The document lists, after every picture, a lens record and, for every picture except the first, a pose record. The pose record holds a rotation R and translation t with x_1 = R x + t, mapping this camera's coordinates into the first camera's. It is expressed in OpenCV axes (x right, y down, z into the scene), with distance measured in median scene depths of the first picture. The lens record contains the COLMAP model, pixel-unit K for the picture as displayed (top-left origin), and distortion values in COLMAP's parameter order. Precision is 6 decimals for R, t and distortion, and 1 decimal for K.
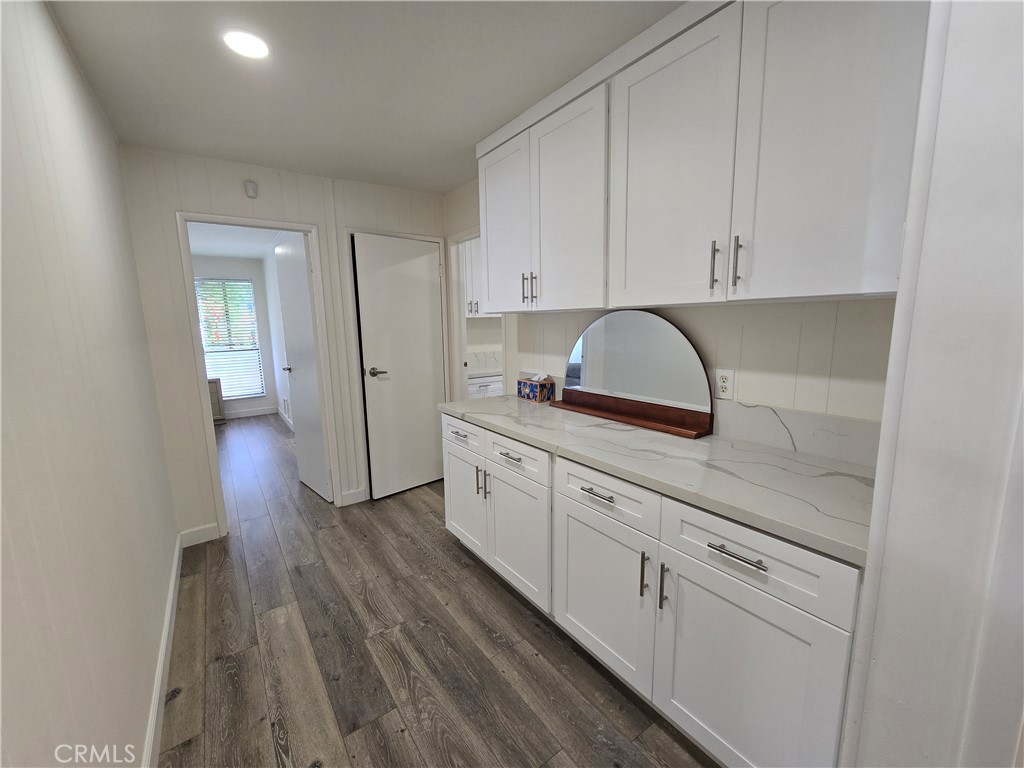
lens RADIAL K [[422.3, 0, 508.4], [0, 422.3, 388.8], [0, 0, 1]] dist [-0.002137, 0.000651]
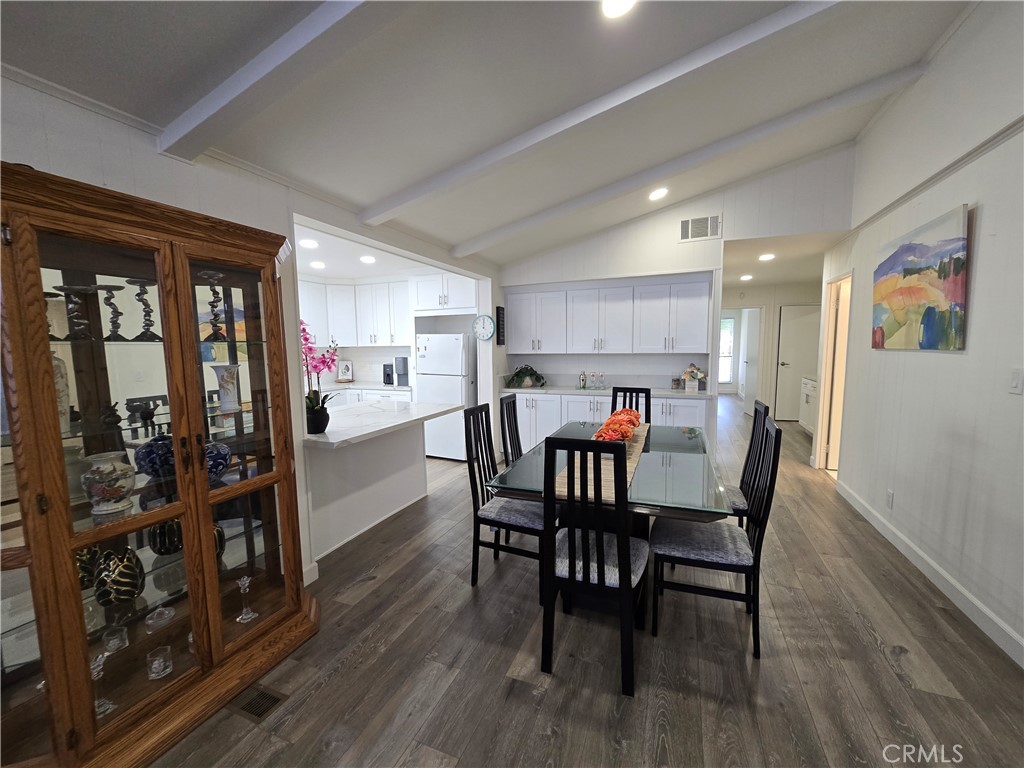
lens RADIAL K [[422.3, 0, 508.4], [0, 422.3, 388.8], [0, 0, 1]] dist [-0.002137, 0.000651]
pose [[0.535497, 0.098321, -0.838795, 0.521467], [-0.131611, 0.990781, 0.032115, 0.137448], [0.834219, 0.093198, 0.543500, -0.942793]]
